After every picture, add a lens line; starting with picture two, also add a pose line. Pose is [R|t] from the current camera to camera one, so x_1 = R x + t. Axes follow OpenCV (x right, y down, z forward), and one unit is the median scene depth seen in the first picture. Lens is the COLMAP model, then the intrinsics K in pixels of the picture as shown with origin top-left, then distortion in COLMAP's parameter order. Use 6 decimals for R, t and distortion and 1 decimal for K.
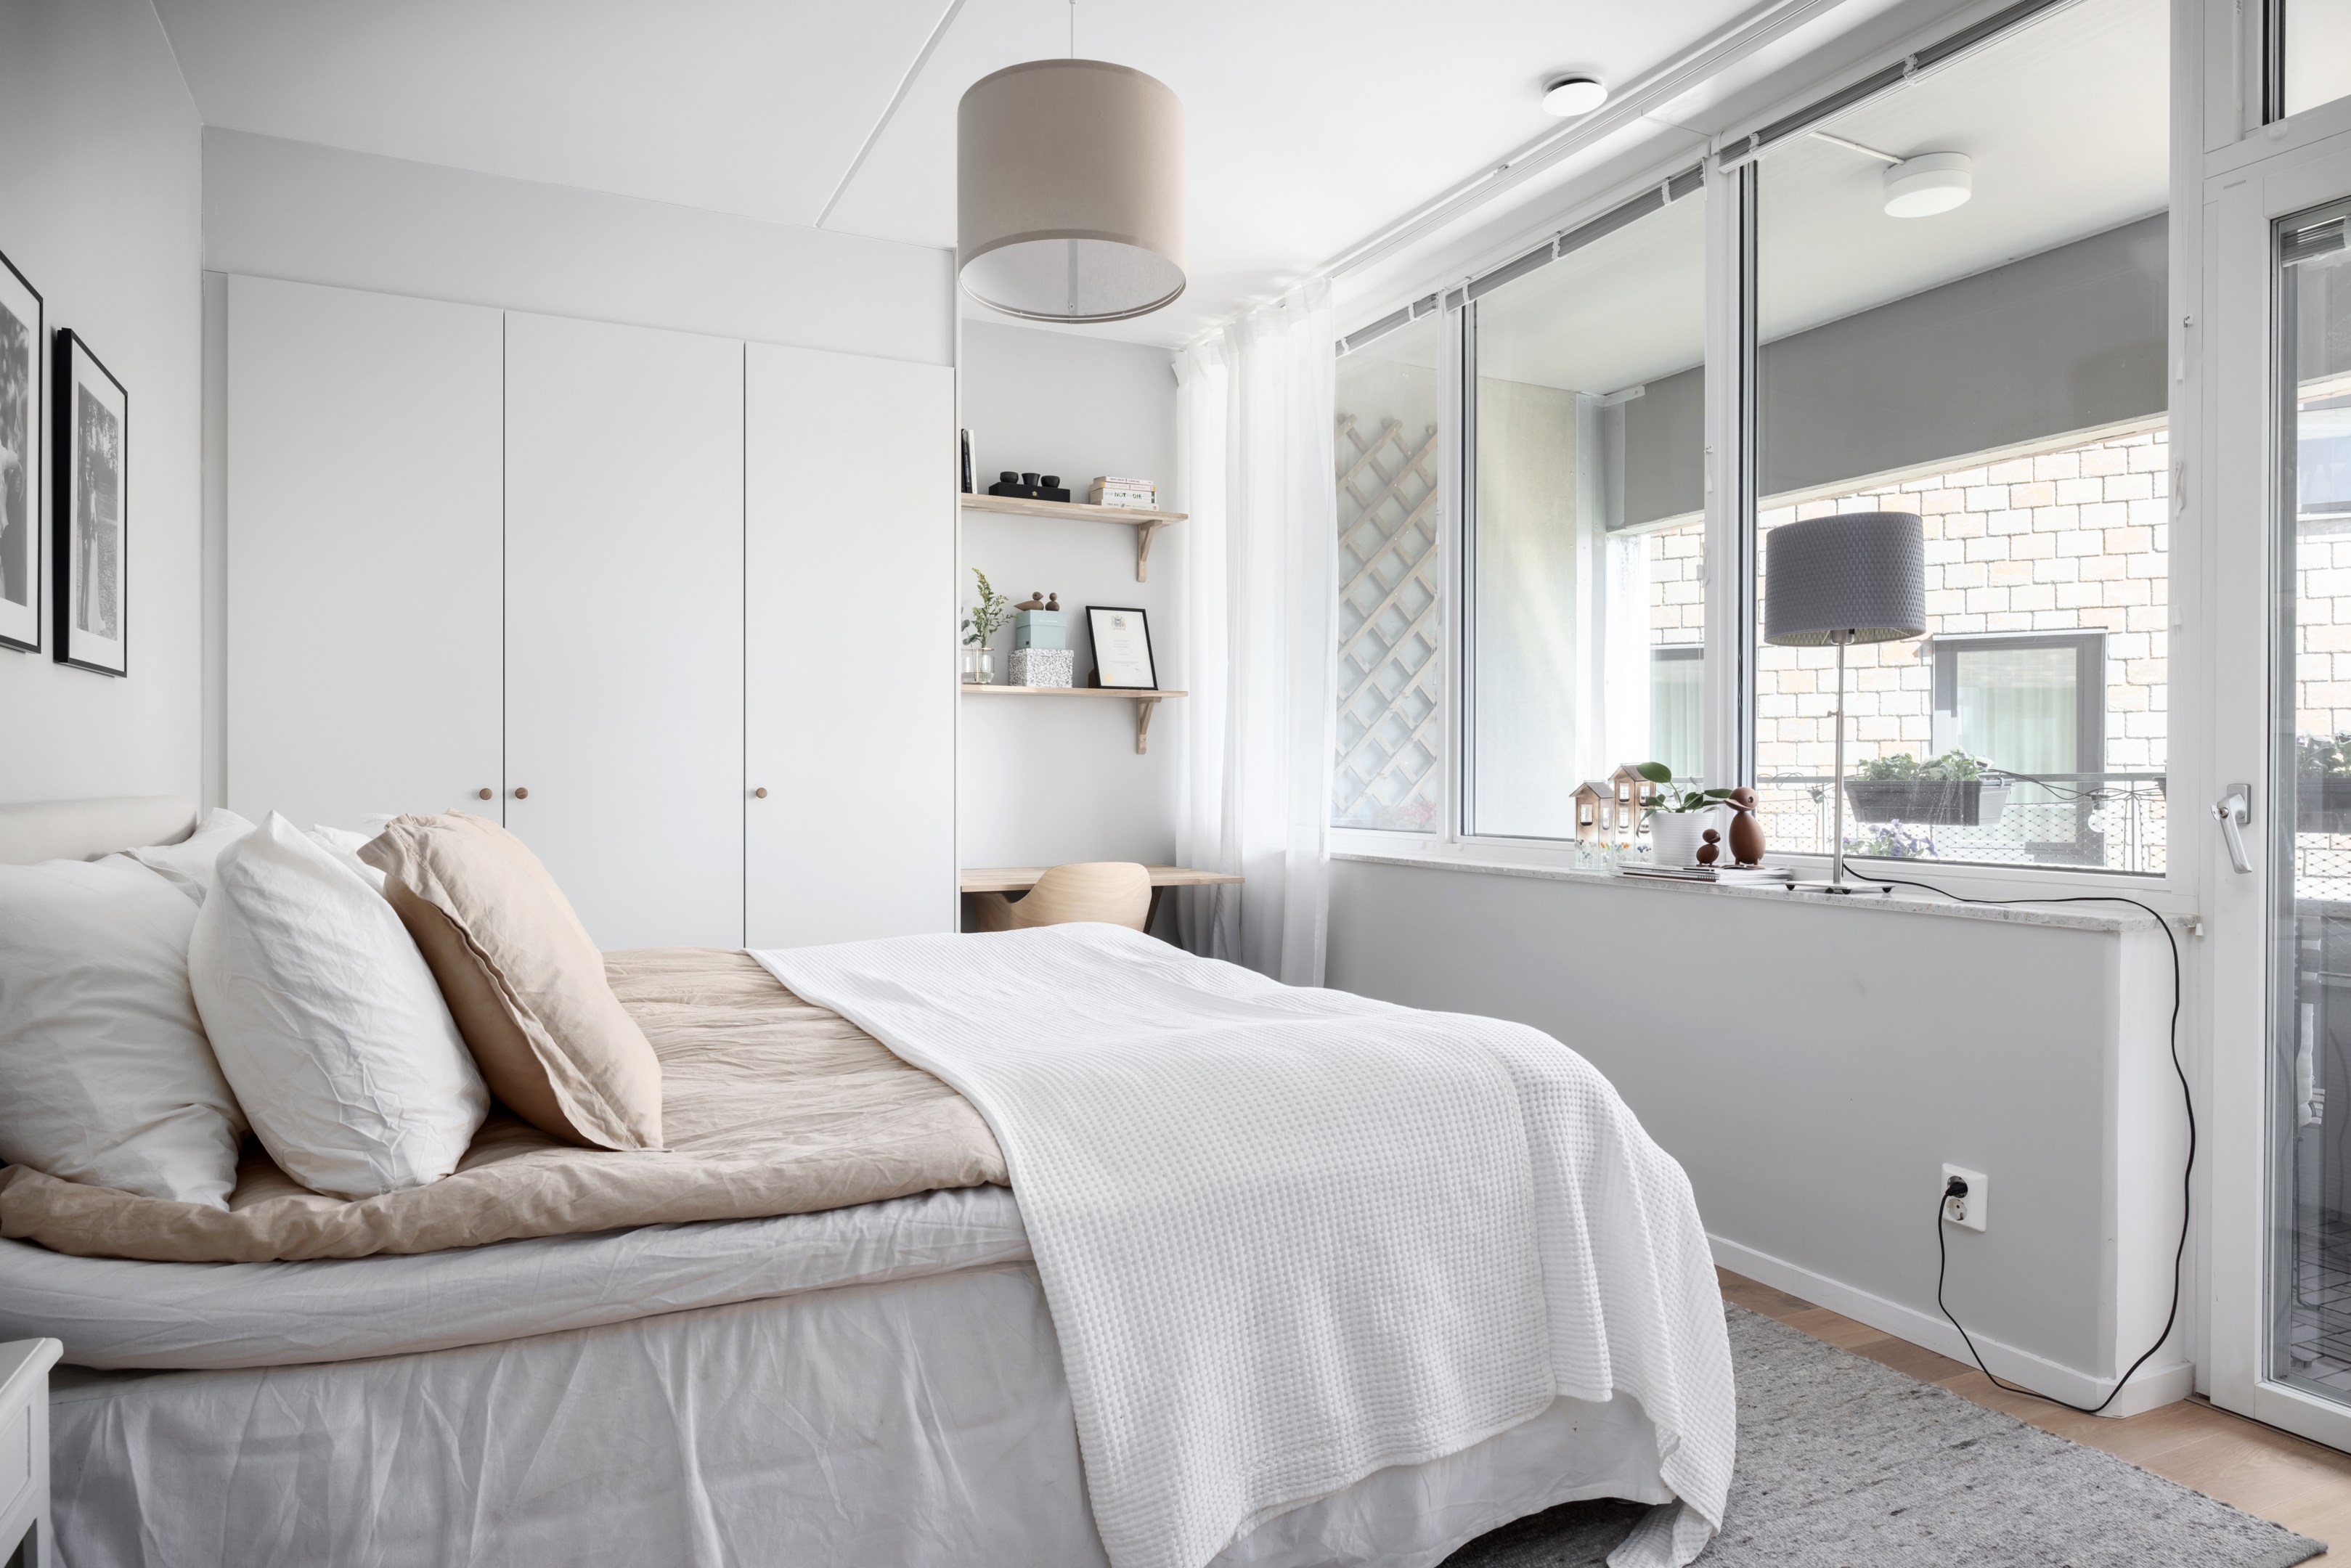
lens RADIAL K [[1406.1, 0, 1139.1], [0, 1406.1, 783.0], [0, 0, 1]] dist [-0.003125, -0.000018]
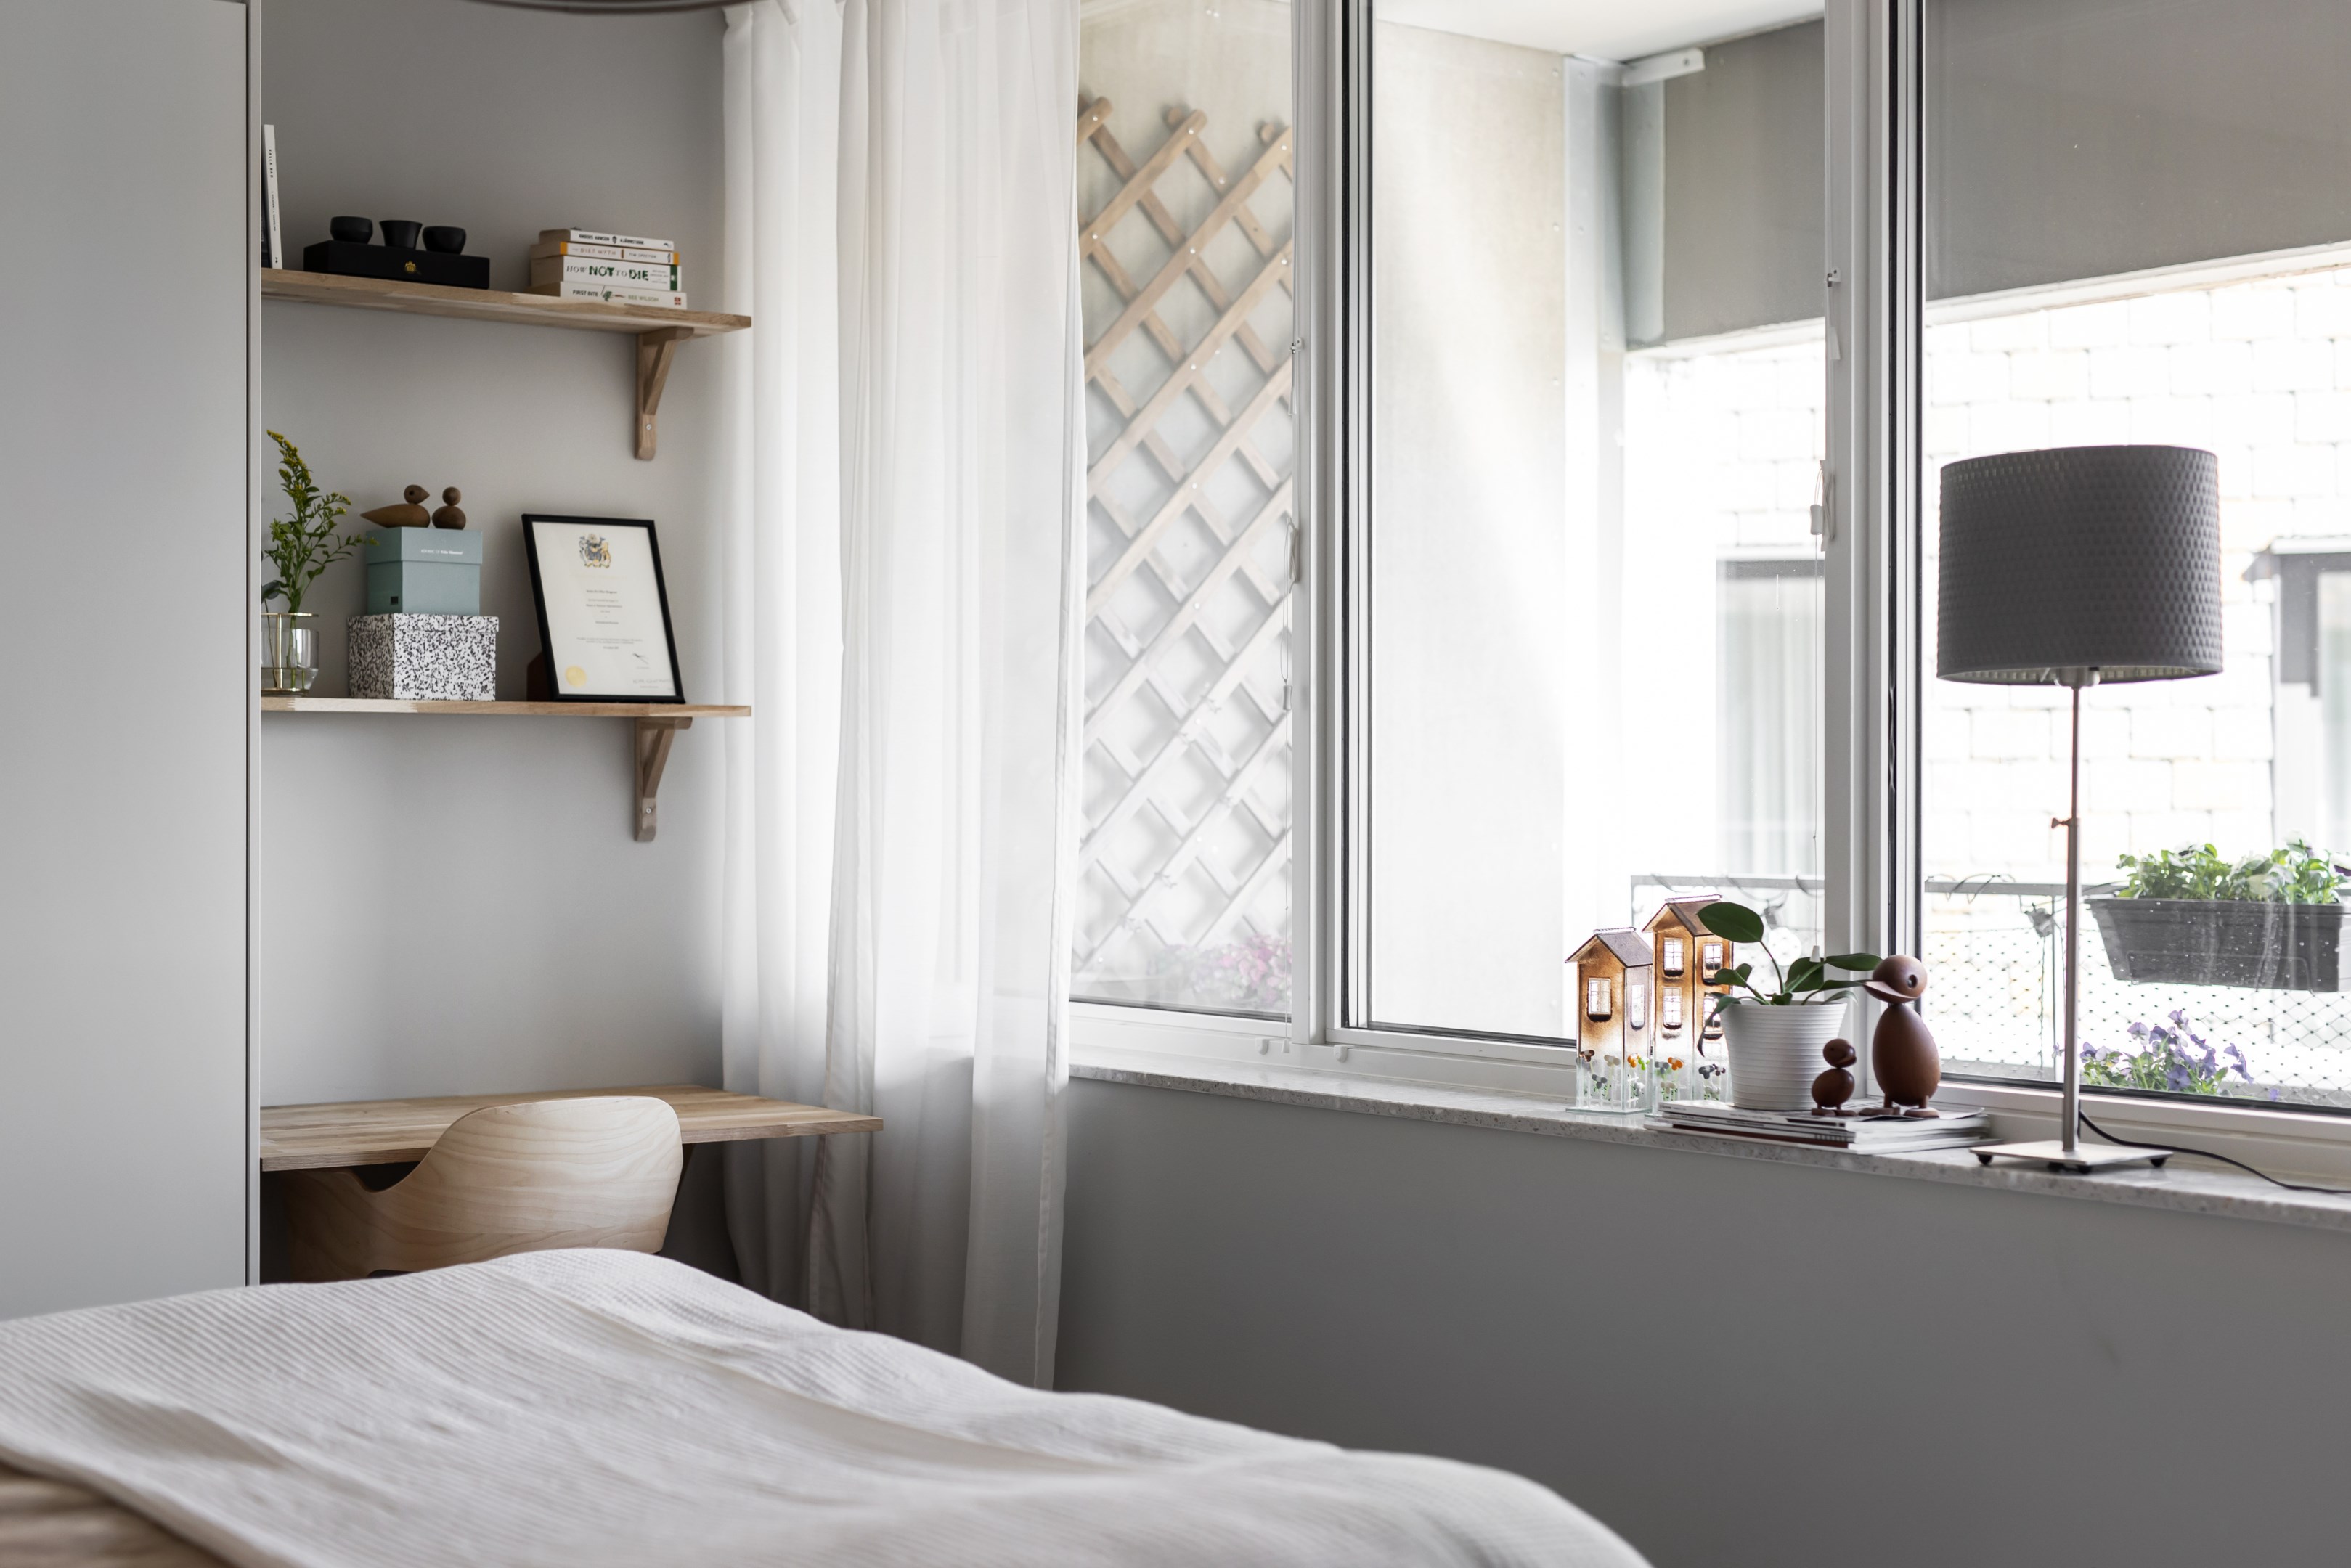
lens RADIAL K [[3349.2, 0, 1175.5], [0, 3349.2, 784.0], [0, 0, 1]] dist [-0.005878, -0.021601]
pose [[0.981557, -0.000584, 0.191170, -0.039649], [0.001301, 0.999993, -0.003622, -0.037511], [-0.191167, 0.003803, 0.981550, -0.094263]]
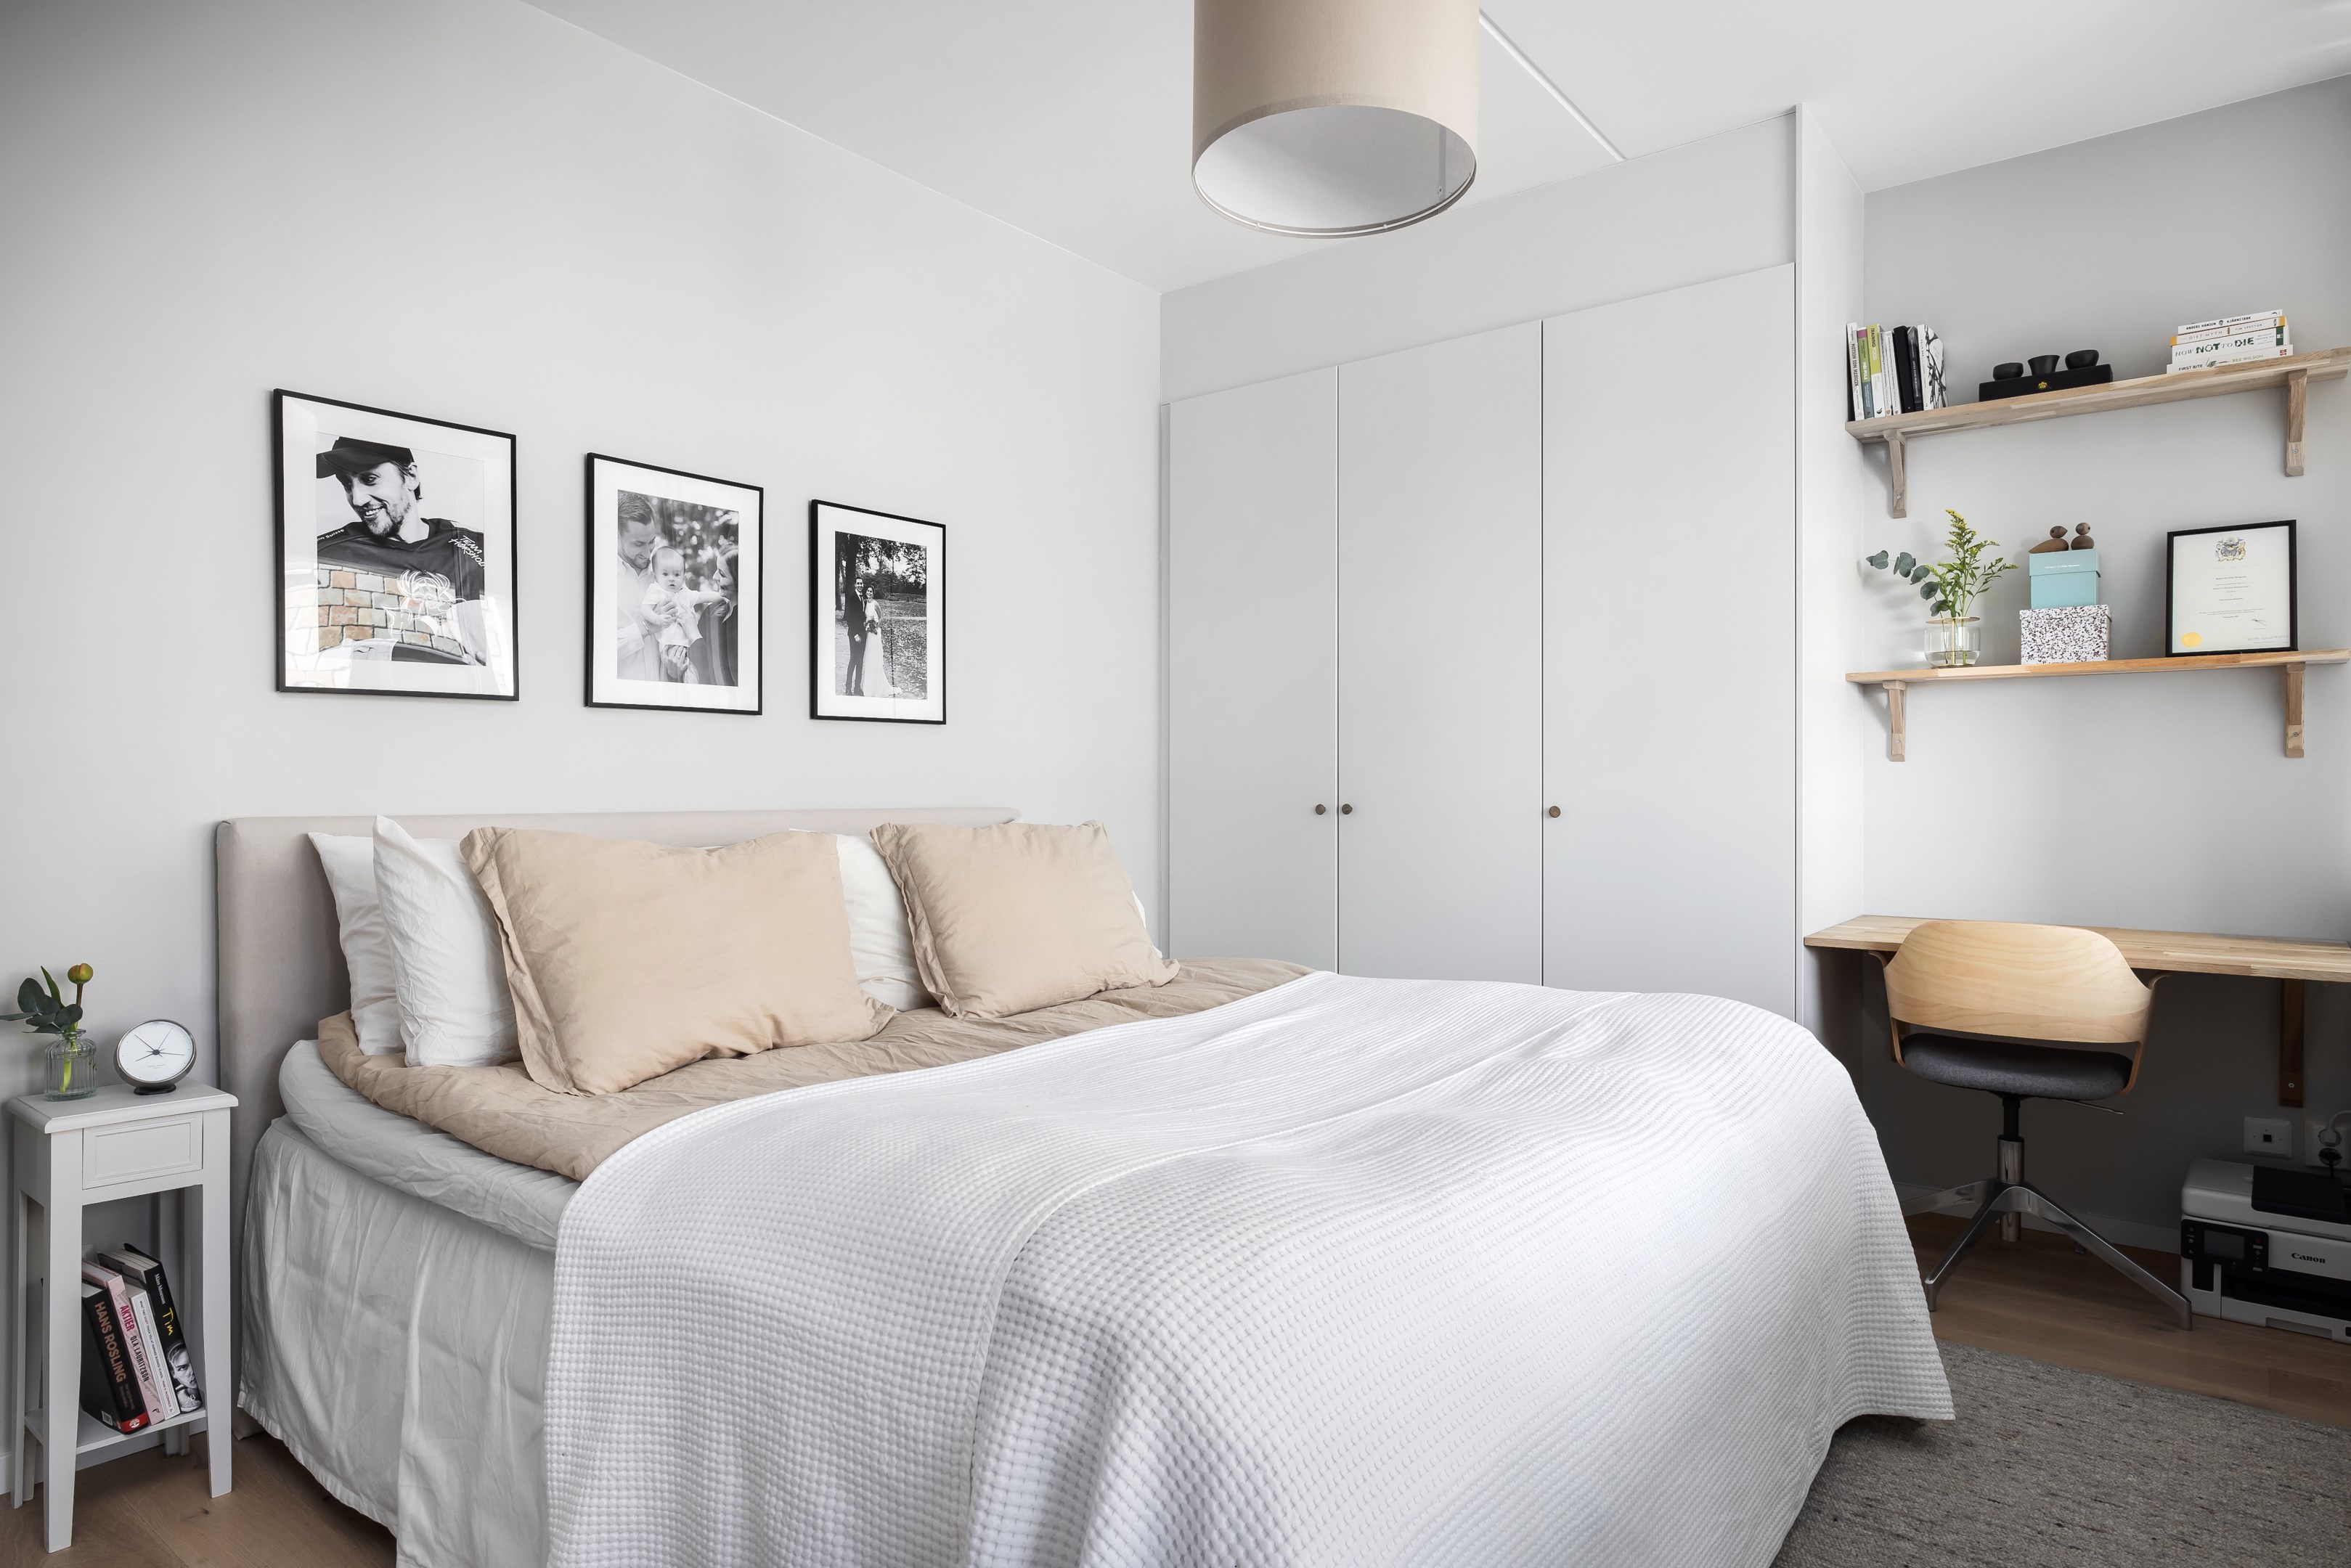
lens RADIAL K [[1364.6, 0, 1176.1], [0, 1364.6, 790.8], [0, 0, 1]] dist [-0.000536, 0.000600]
pose [[0.440708, -0.001384, -0.897649, 0.345892], [-0.004379, 0.999984, -0.003691, -0.001794], [0.897640, 0.005557, 0.440695, 0.326880]]
